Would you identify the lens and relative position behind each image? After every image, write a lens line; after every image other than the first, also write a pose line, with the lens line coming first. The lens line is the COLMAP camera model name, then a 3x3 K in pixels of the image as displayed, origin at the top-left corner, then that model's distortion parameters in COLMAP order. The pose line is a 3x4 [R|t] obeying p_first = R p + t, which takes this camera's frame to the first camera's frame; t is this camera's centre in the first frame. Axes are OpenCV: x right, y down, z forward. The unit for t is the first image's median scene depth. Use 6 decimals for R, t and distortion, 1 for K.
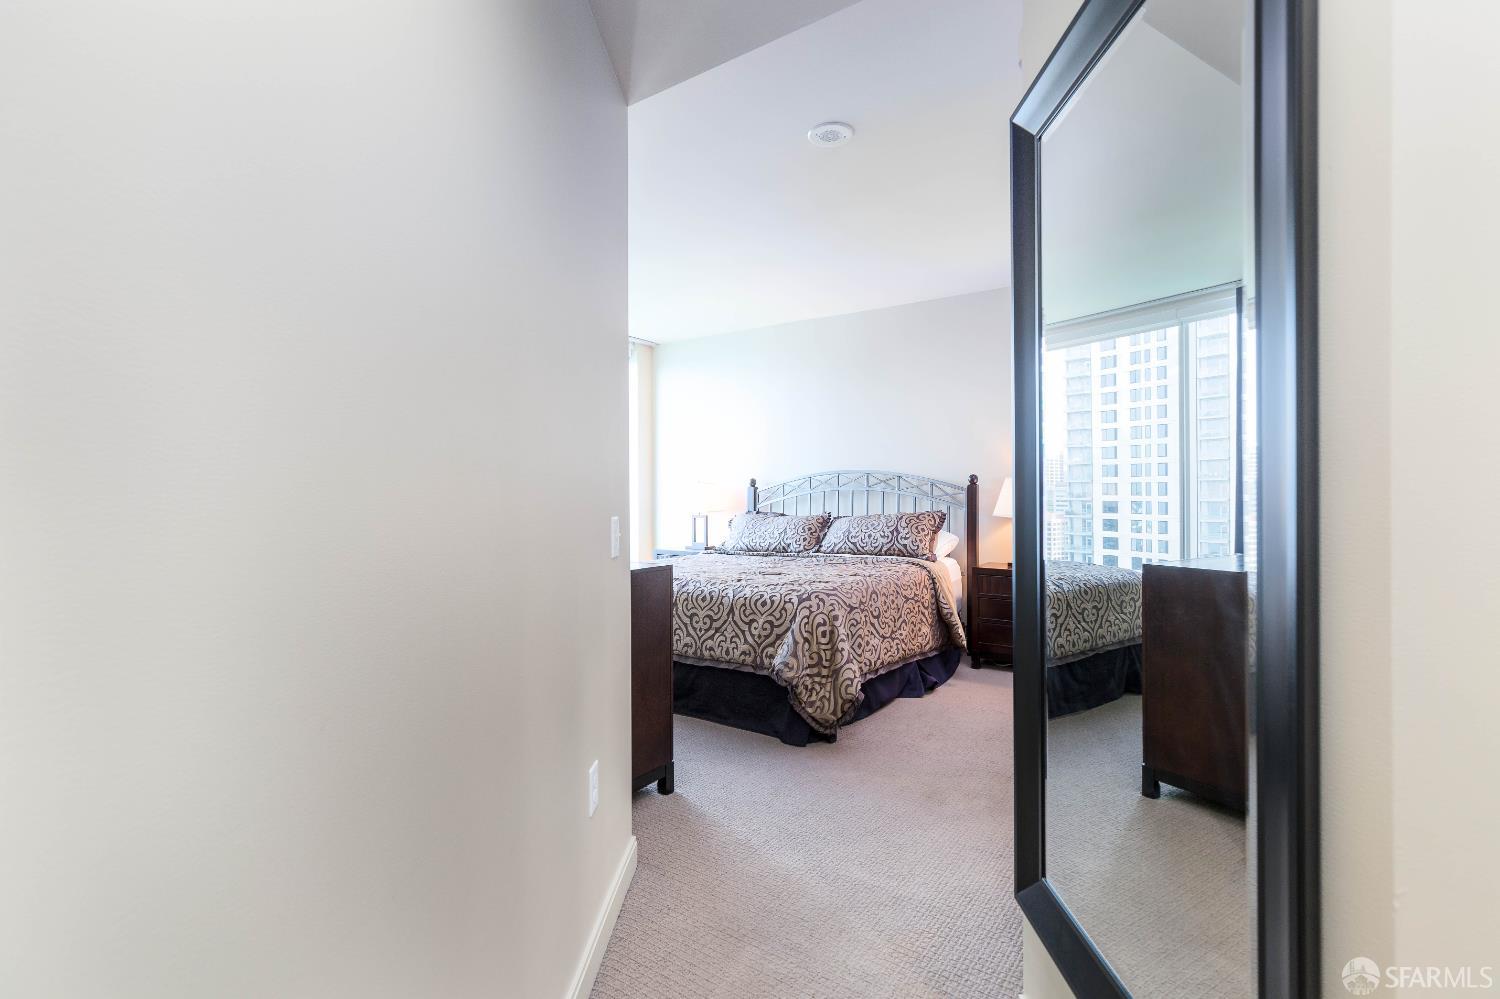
lens RADIAL K [[682.6, 0, 744.5], [0, 682.6, 497.4], [0, 0, 1]] dist [0.009198, -0.001431]
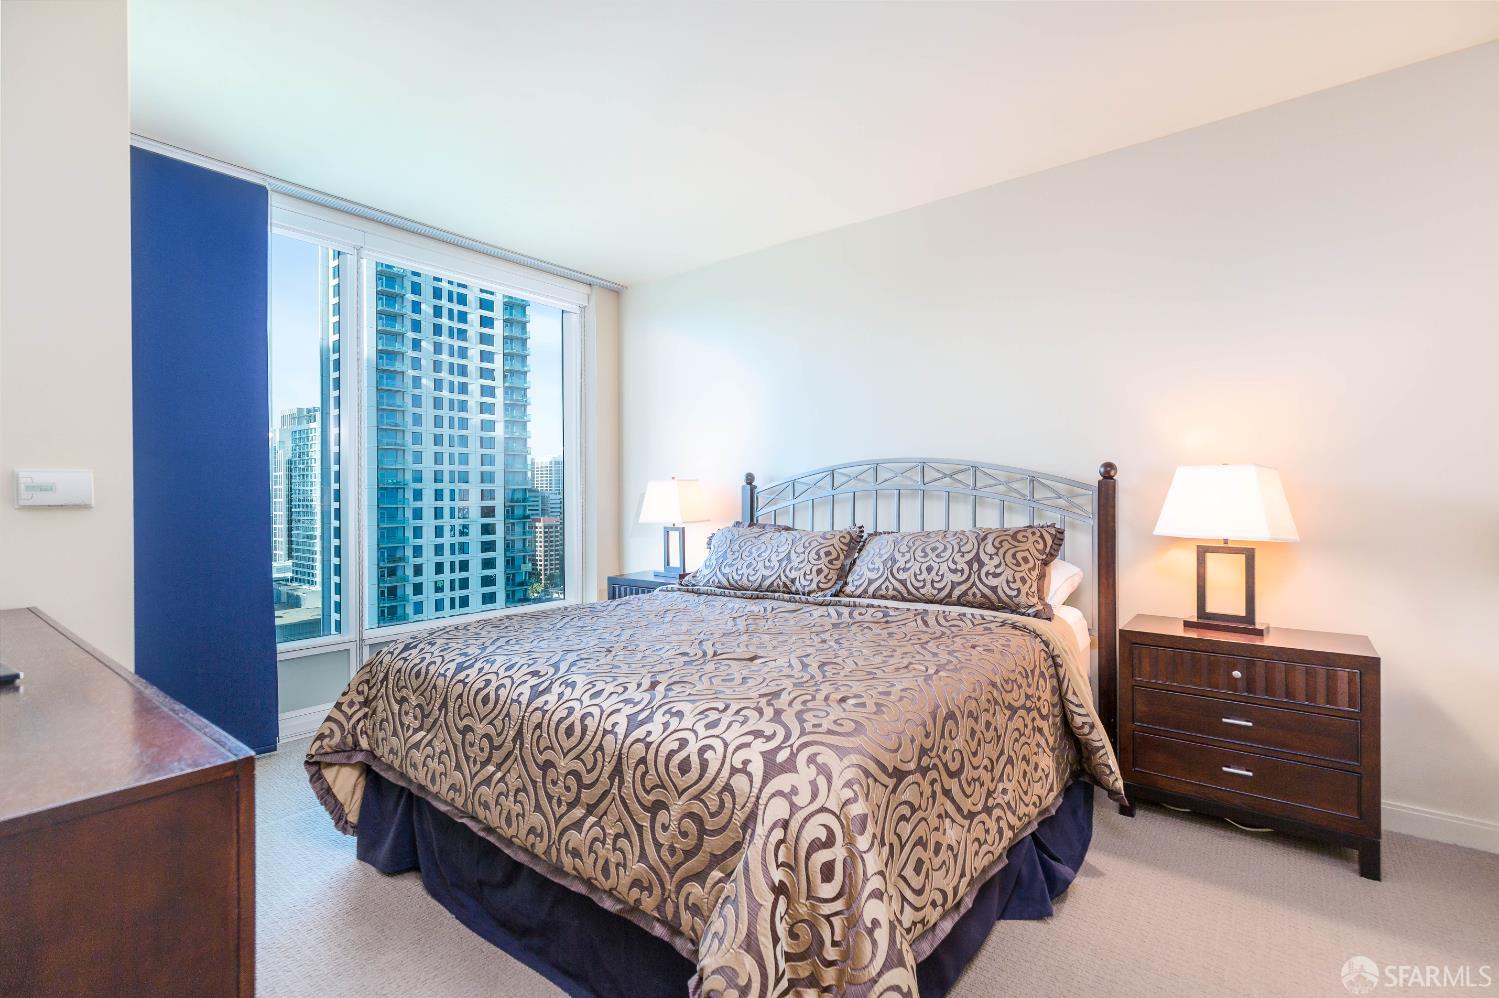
lens RADIAL K [[682.2, 0, 755.0], [0, 682.2, 493.1], [0, 0, 1]] dist [0.009198, -0.001431]
pose [[0.998850, -0.000810, -0.047933, 0.076523], [0.000529, 0.999983, -0.005865, -0.005218], [0.047937, 0.005833, 0.998833, 0.500092]]
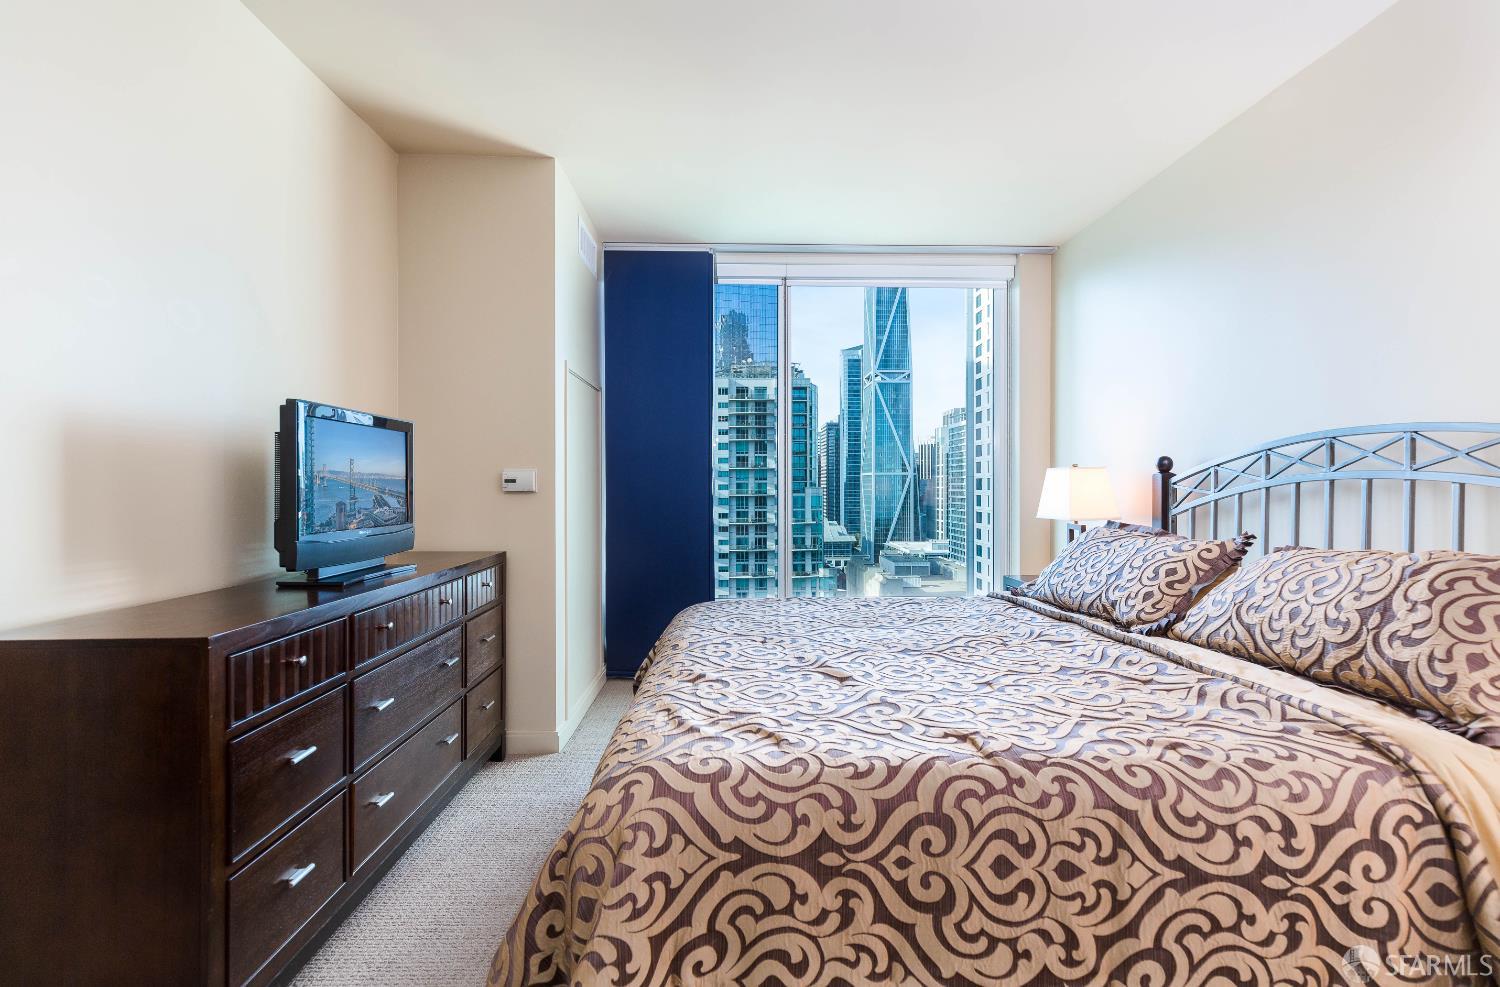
lens RADIAL K [[682.6, 0, 766.3], [0, 682.6, 487.5], [0, 0, 1]] dist [0.009198, -0.001431]
pose [[0.607212, 0.005507, -0.794520, 0.354110], [-0.004463, 0.999984, 0.003520, -0.007867], [0.794527, 0.001409, 0.607227, 0.697929]]
